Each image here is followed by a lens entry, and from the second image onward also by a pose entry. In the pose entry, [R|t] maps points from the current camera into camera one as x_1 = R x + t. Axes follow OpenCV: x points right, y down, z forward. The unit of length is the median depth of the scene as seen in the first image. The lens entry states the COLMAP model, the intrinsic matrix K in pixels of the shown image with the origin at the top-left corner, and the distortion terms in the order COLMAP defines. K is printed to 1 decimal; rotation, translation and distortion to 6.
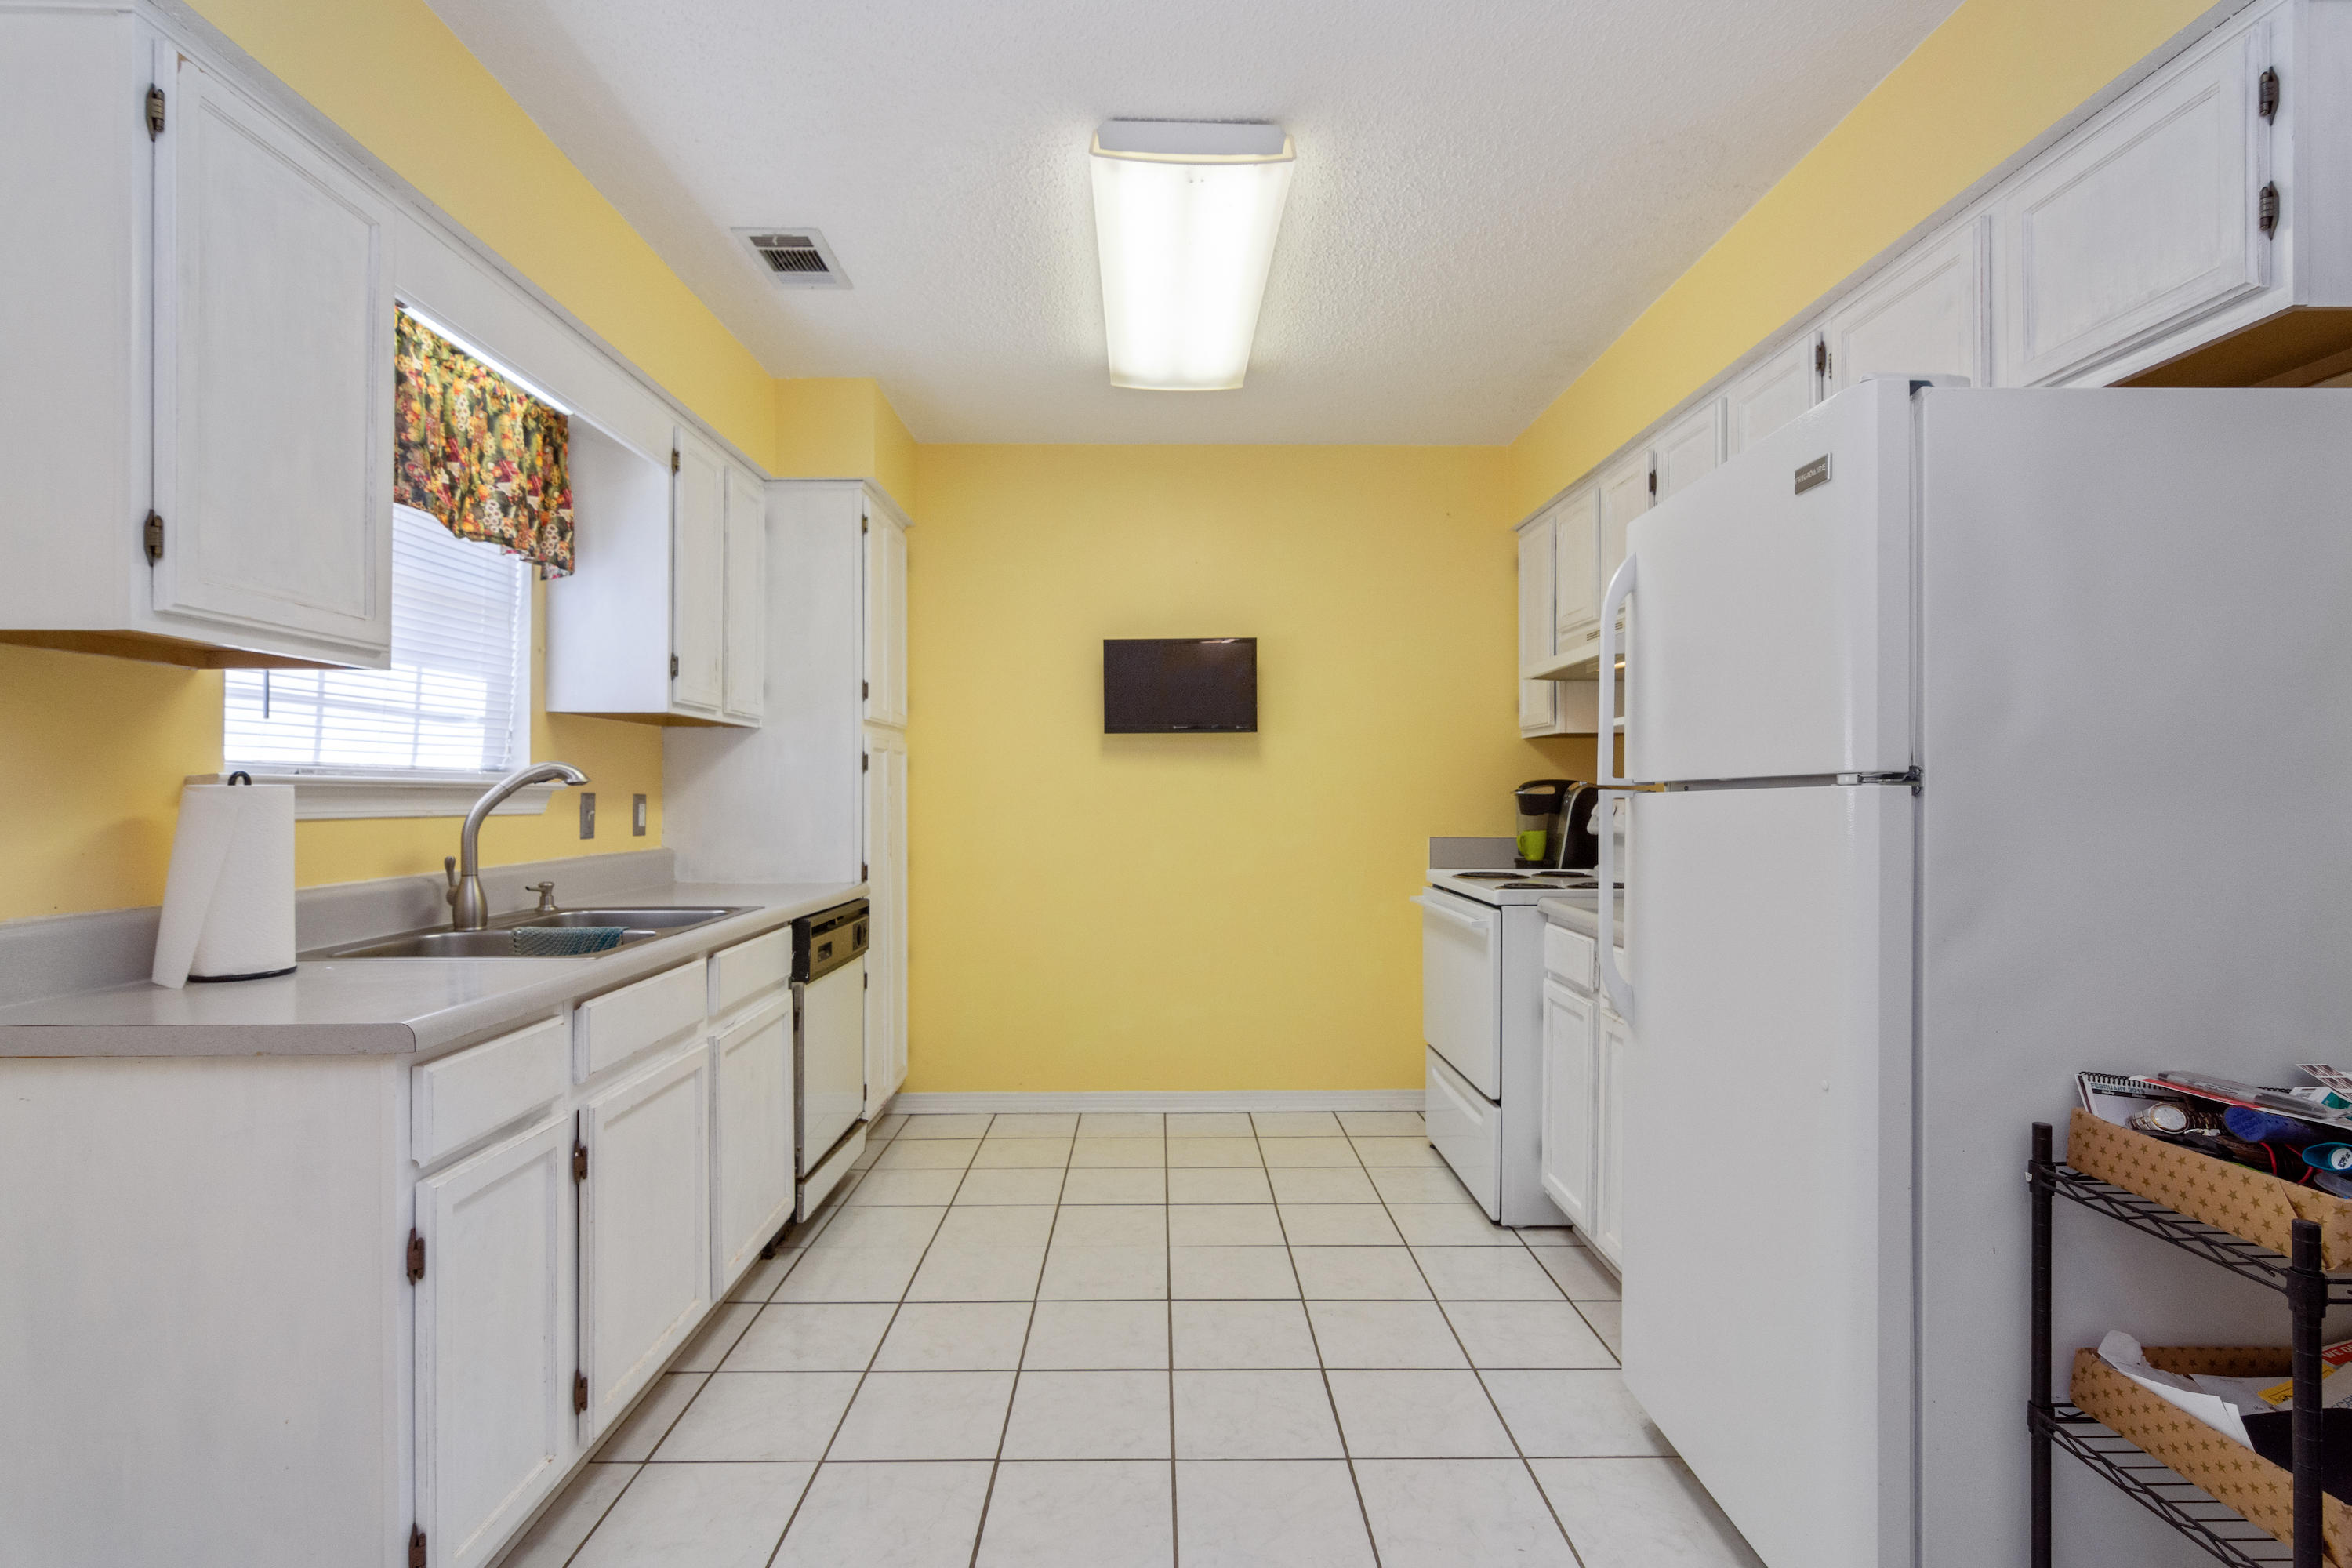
lens RADIAL K [[1131.3, 0, 1174.7], [0, 1131.3, 789.1], [0, 0, 1]] dist [-0.015804, 0.000610]
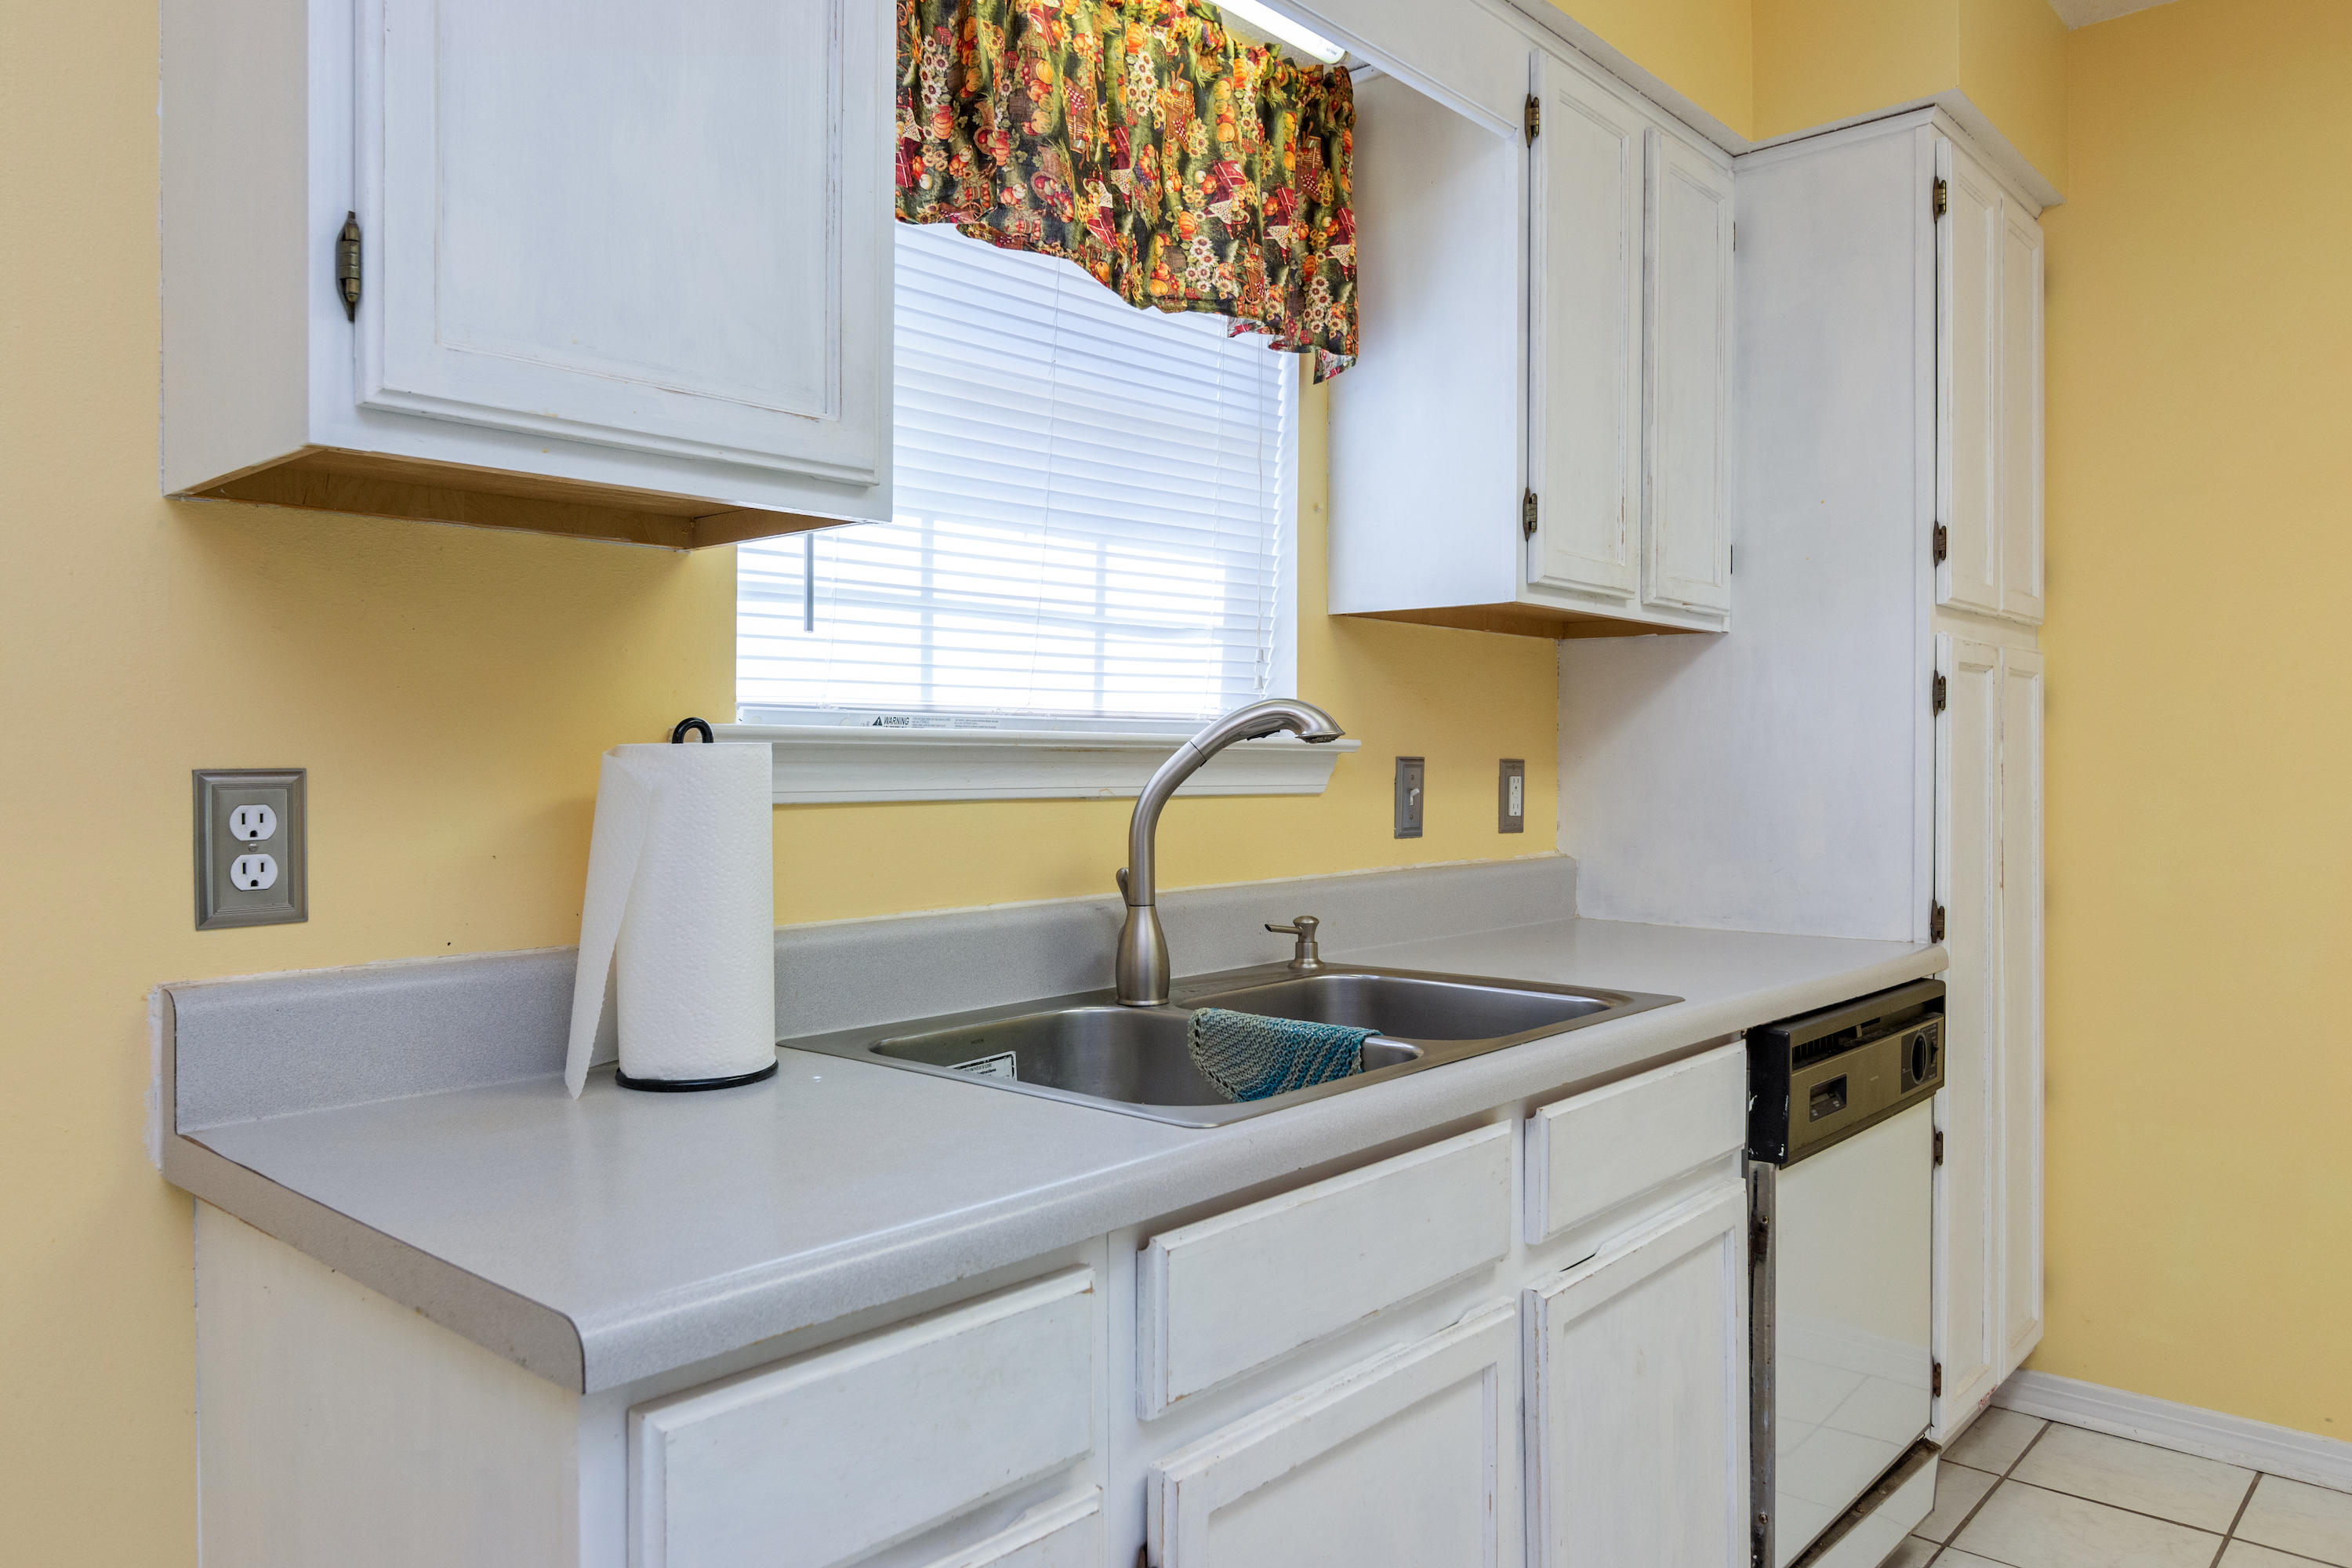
lens RADIAL K [[1601.8, 0, 1164.5], [0, 1601.8, 767.5], [0, 0, 1]] dist [-0.007883, 0.009765]
pose [[0.730515, 0.004257, -0.682883, -0.065990], [0.002287, 0.999960, 0.008680, 0.001586], [0.682893, -0.007903, 0.730476, 0.364903]]
